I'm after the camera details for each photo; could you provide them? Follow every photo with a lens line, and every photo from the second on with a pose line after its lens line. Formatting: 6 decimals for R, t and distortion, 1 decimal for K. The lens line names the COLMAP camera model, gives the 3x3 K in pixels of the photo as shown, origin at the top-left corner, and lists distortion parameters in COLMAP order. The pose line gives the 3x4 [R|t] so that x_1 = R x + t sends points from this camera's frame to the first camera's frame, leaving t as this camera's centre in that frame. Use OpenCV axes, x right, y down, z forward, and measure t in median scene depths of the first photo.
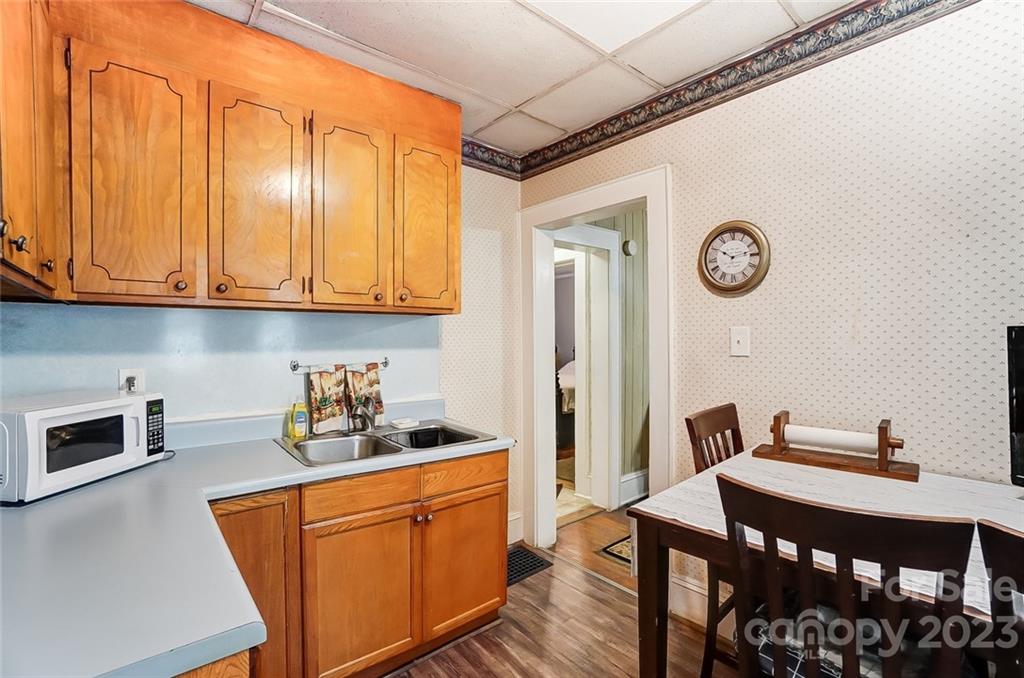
lens RADIAL K [[456.1, 0, 508.5], [0, 456.1, 347.8], [0, 0, 1]] dist [-0.062334, 0.018761]
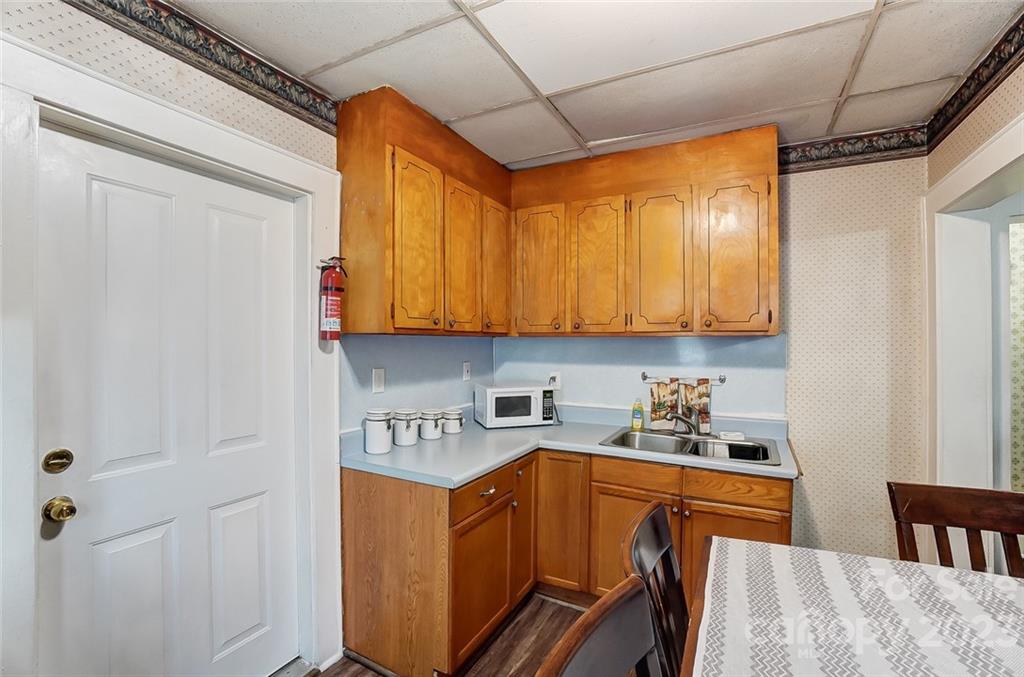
lens RADIAL K [[456.1, 0, 508.5], [0, 456.1, 347.3], [0, 0, 1]] dist [-0.062334, 0.018761]
pose [[0.380246, 0.010400, -0.924827, 0.627293], [-0.020464, 0.999787, 0.002829, -0.043373], [0.924659, 0.017850, 0.380378, 0.101300]]
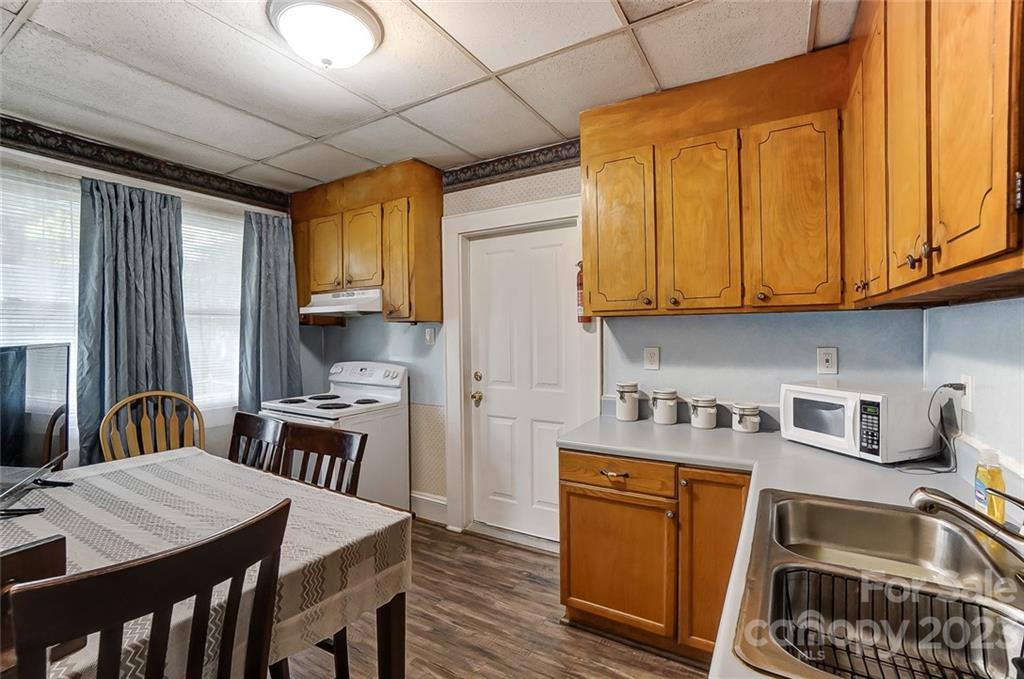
lens RADIAL K [[456.1, 0, 508.5], [0, 456.1, 348.3], [0, 0, 1]] dist [-0.062334, 0.018761]
pose [[-0.944180, 0.024719, -0.328502, 0.237442], [0.006942, 0.998452, 0.055178, -0.048562], [0.329358, 0.049817, -0.942890, 1.229263]]
